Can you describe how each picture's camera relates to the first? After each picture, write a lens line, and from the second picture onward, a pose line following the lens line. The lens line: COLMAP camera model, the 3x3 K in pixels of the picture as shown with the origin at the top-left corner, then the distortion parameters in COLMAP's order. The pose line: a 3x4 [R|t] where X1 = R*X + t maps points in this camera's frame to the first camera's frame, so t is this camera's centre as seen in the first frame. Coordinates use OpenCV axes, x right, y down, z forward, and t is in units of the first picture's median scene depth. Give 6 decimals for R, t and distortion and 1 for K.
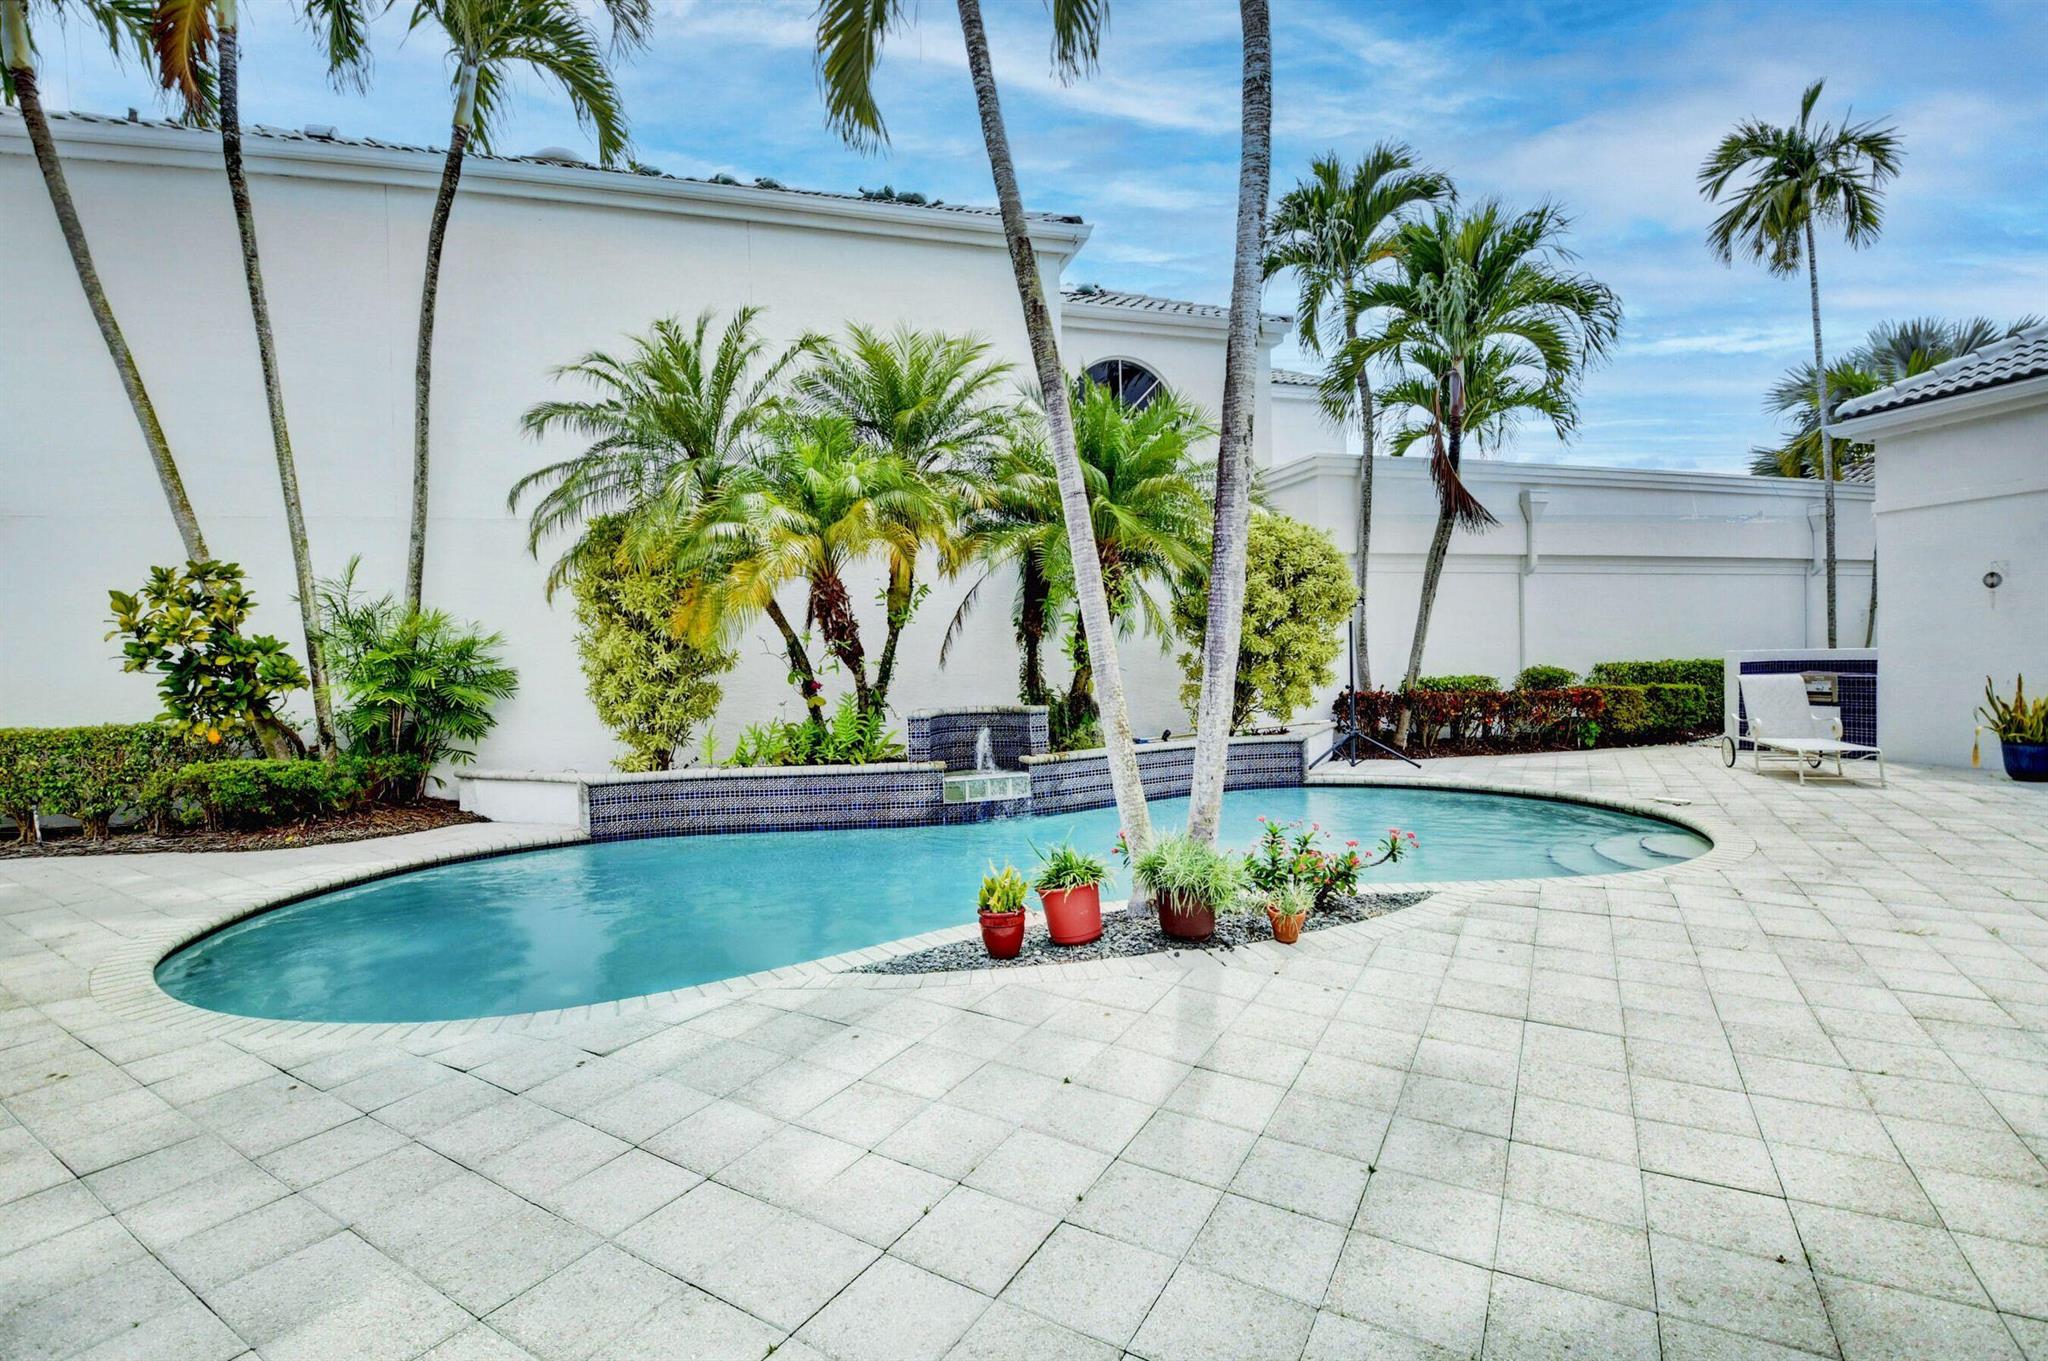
lens RADIAL K [[916.0, 0, 1024.0], [0, 916.0, 680.5], [0, 0, 1]] dist [0.010656, -0.025131]
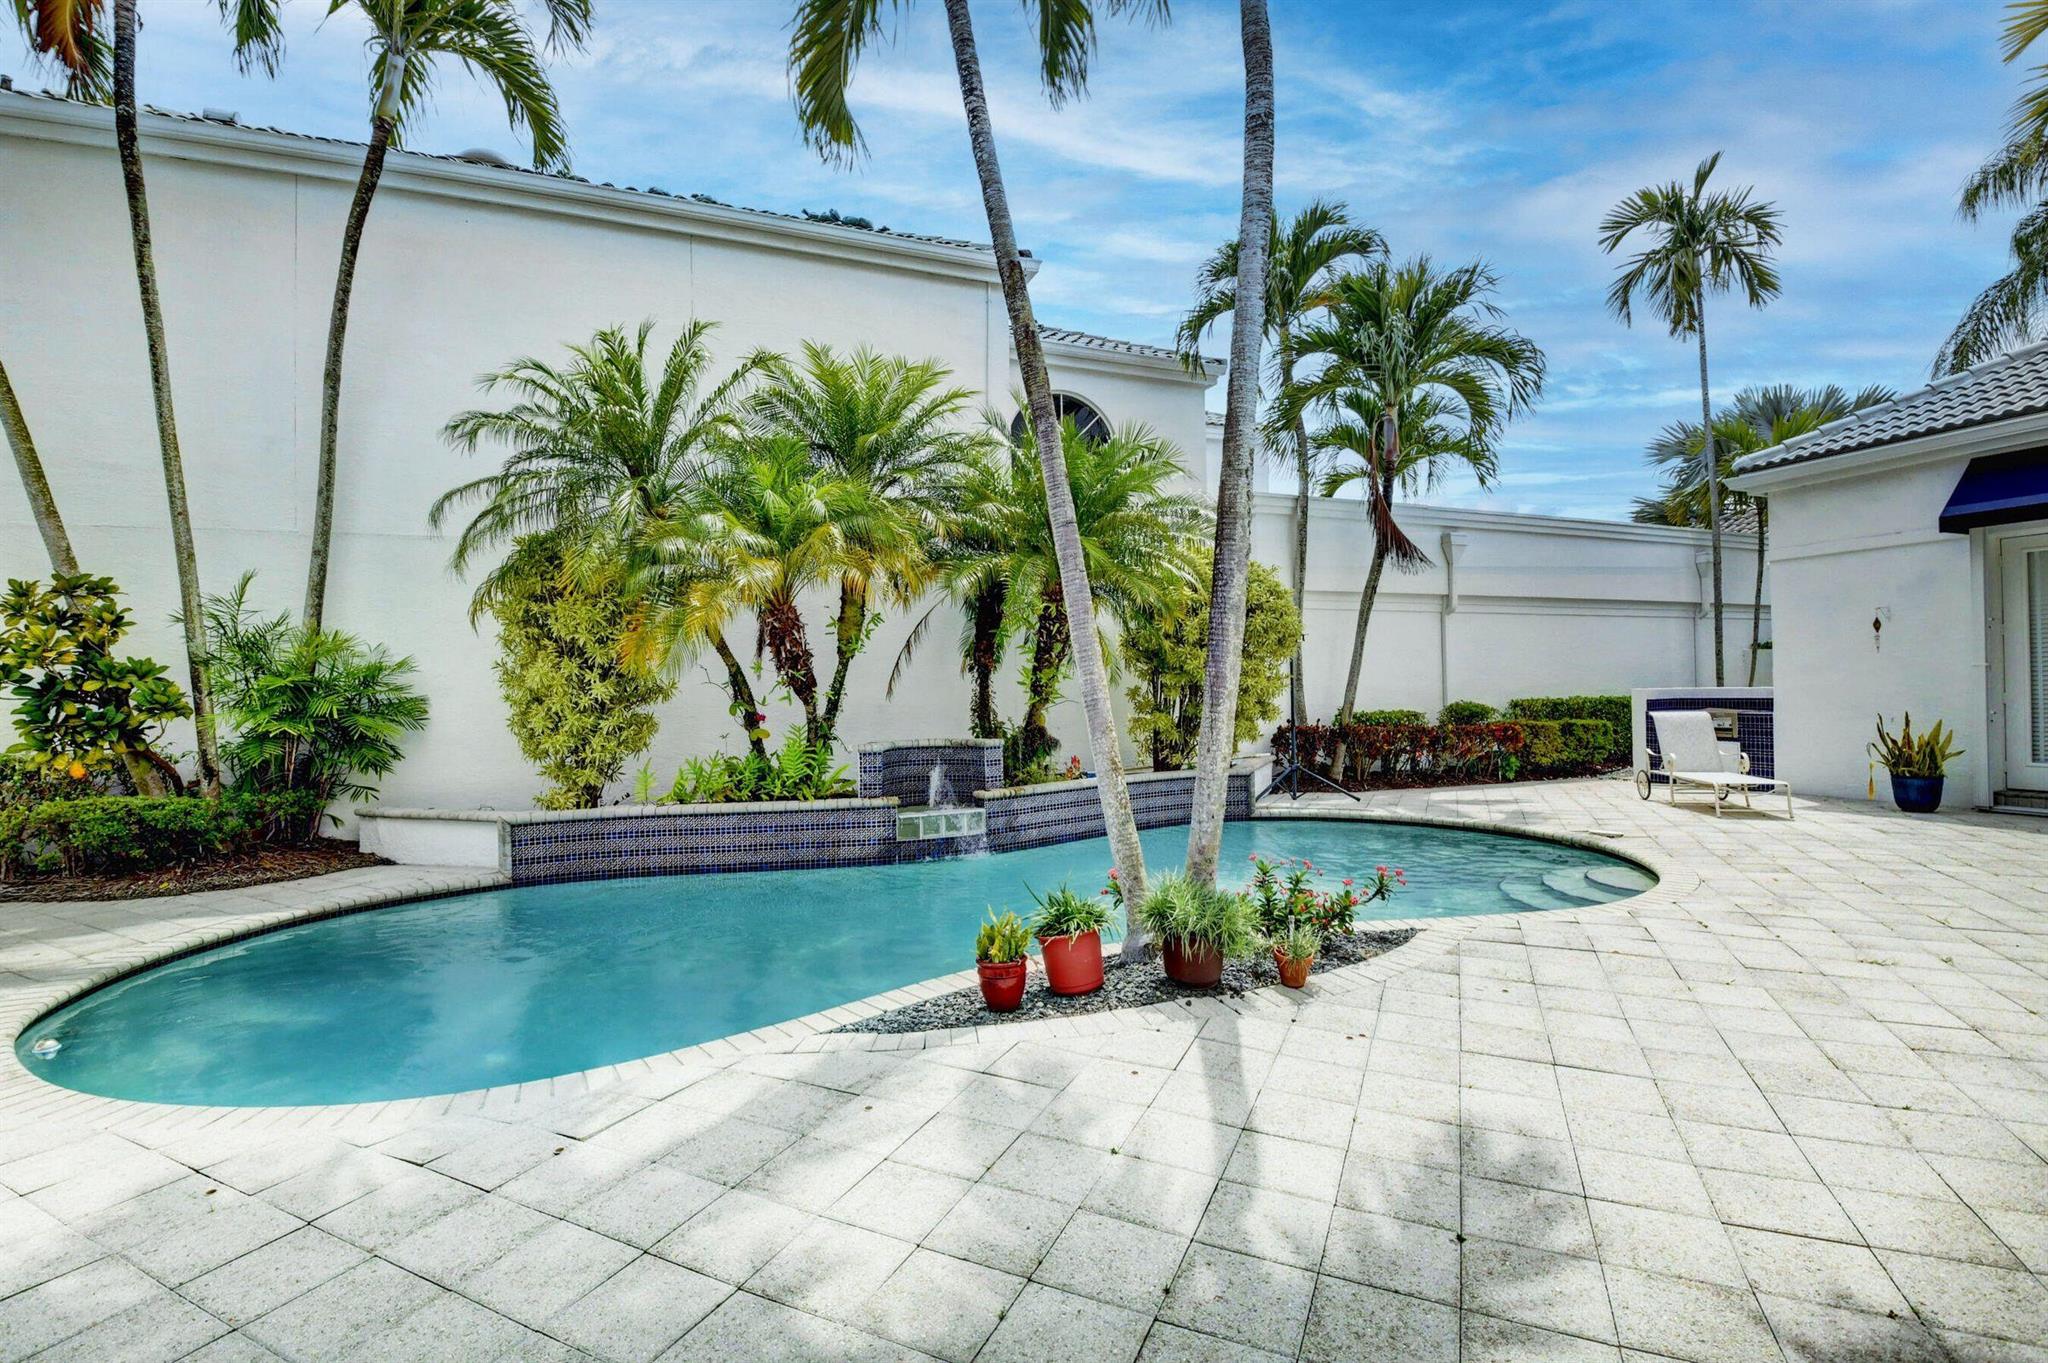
lens RADIAL K [[914.7, 0, 1024.0], [0, 914.7, 681.5], [0, 0, 1]] dist [0.000749, -0.016384]
pose [[0.994989, 0.009343, 0.099548, -0.052095], [-0.006114, 0.999447, -0.032696, -0.002428], [-0.099799, 0.031923, 0.994495, 0.028570]]
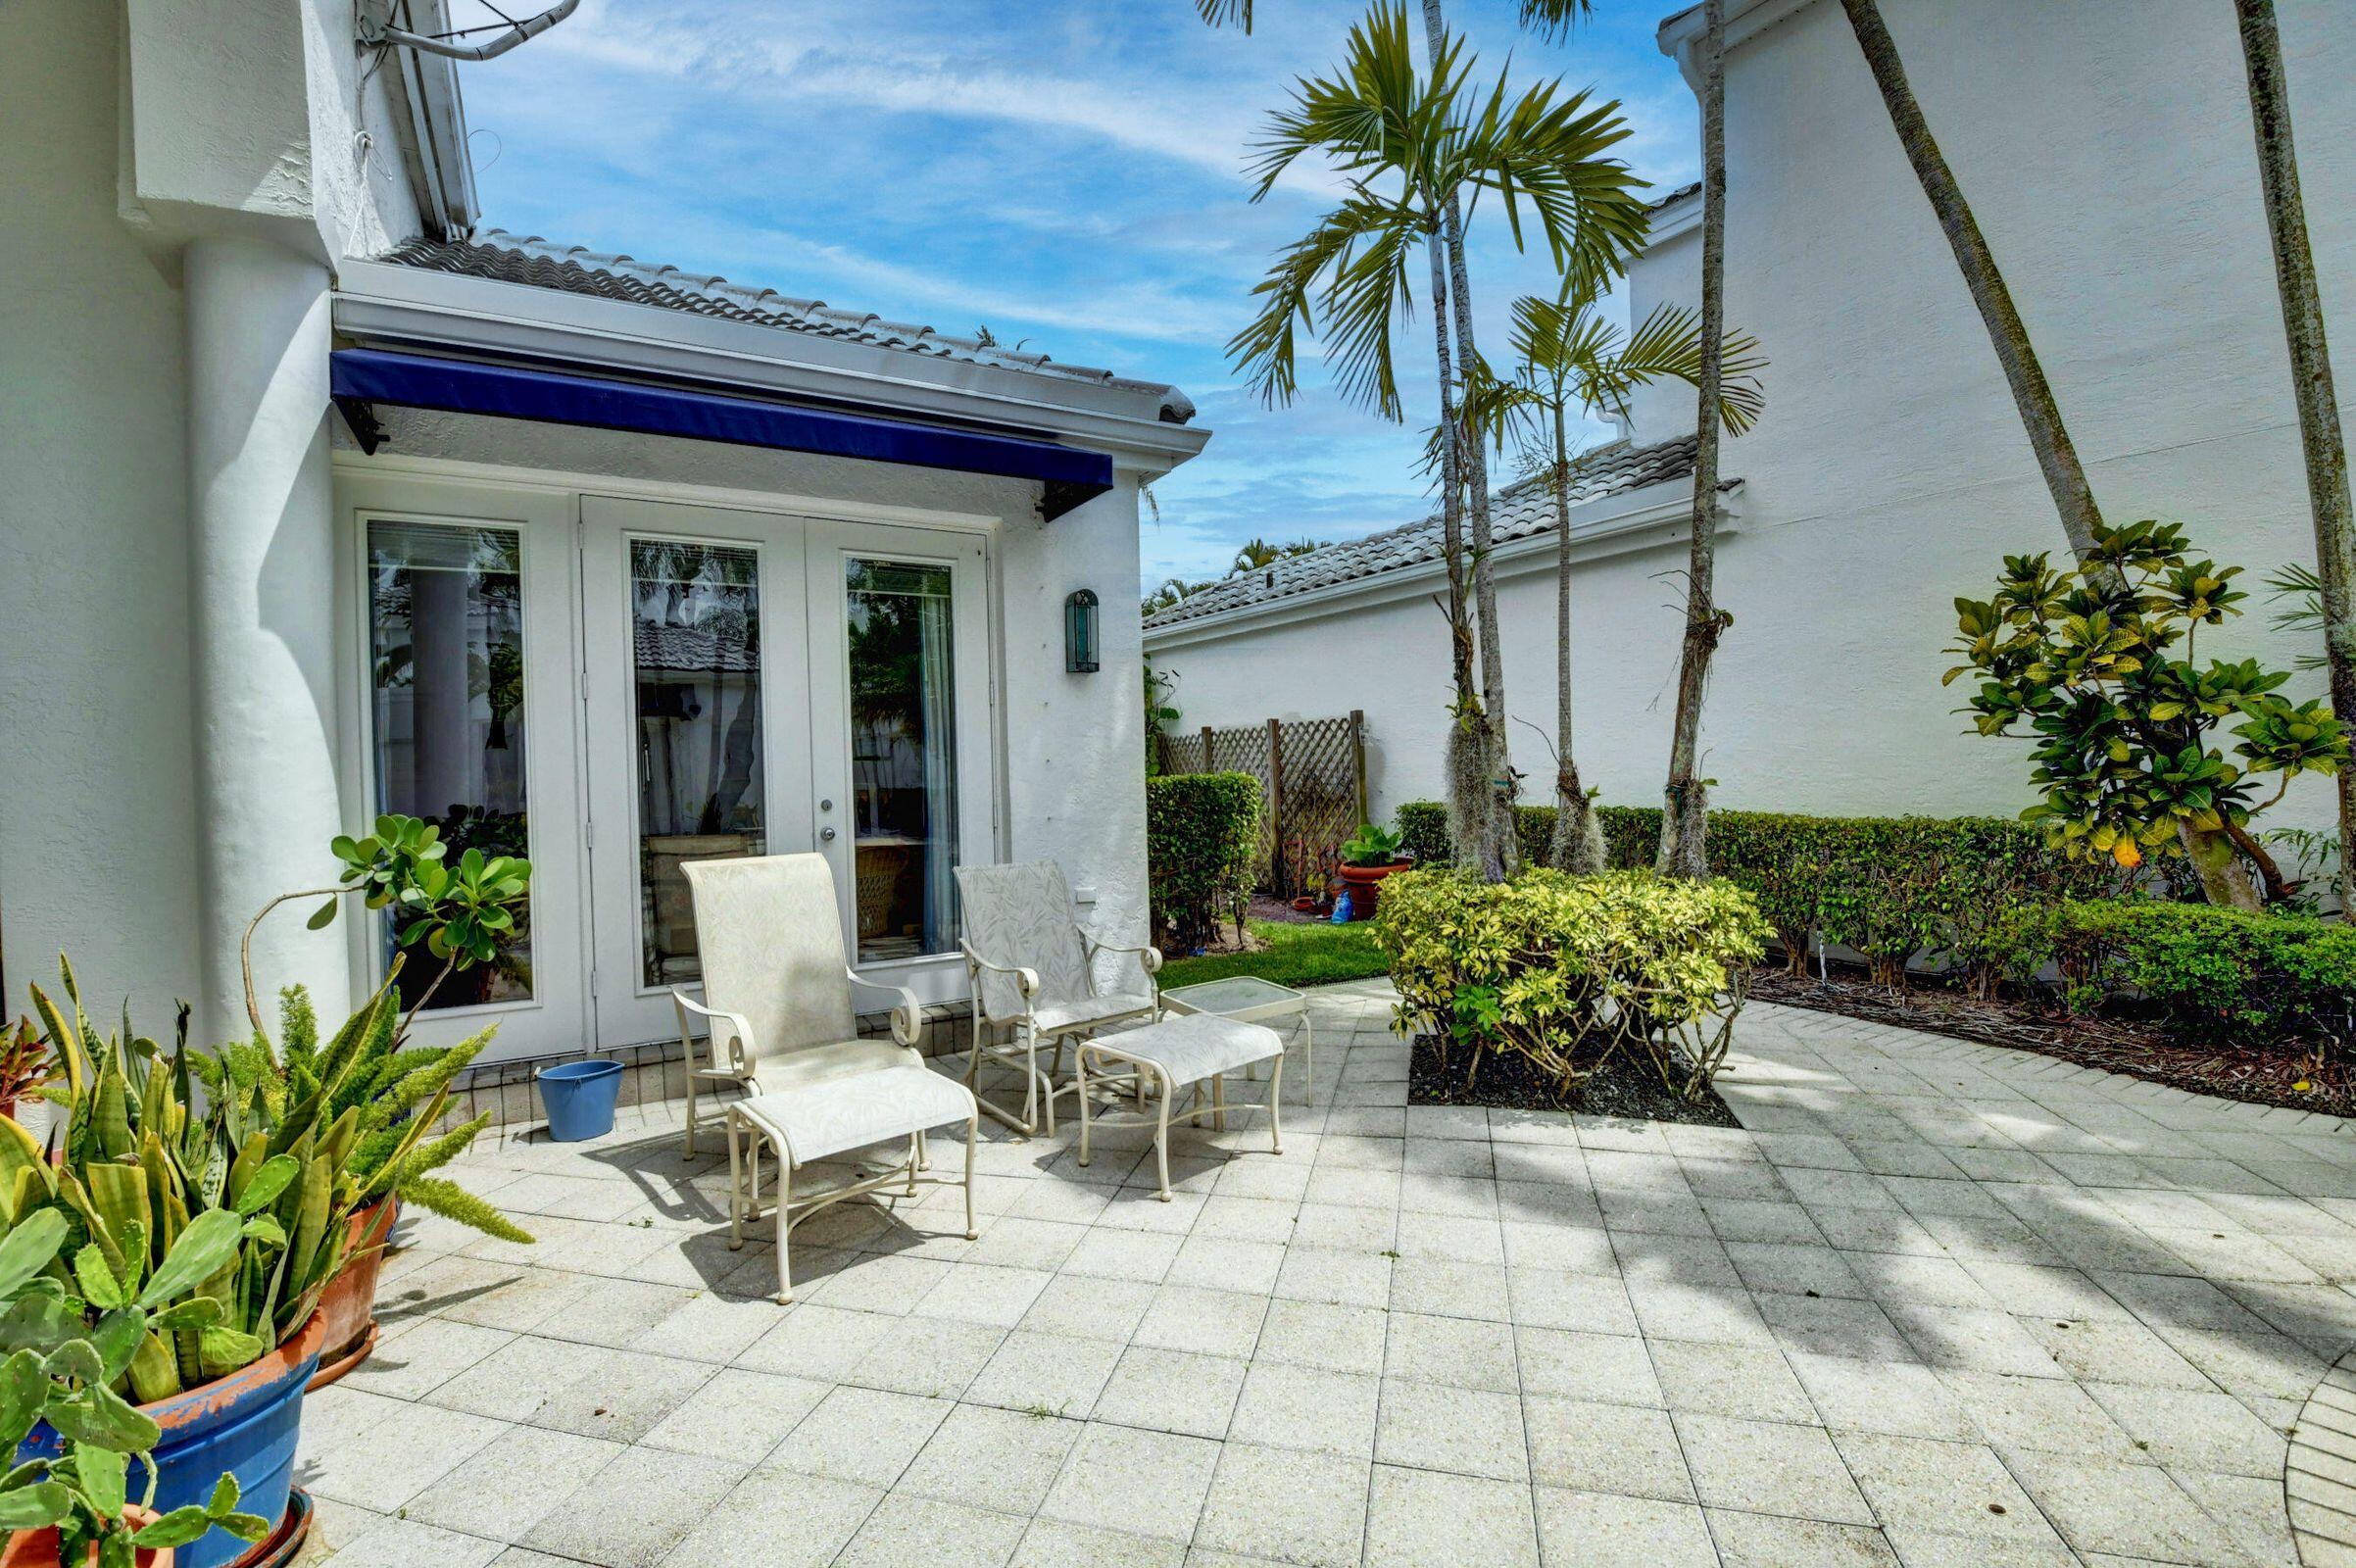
lens RADIAL K [[1057.9, 0, 1178.0], [0, 1057.9, 784.0], [0, 0, 1]] dist [-0.036054, -0.000150]
pose [[0.287107, 0.034251, -0.957286, -0.441737], [-0.007021, 0.999409, 0.033653, 0.003383], [0.957873, -0.002941, 0.287178, 0.271111]]
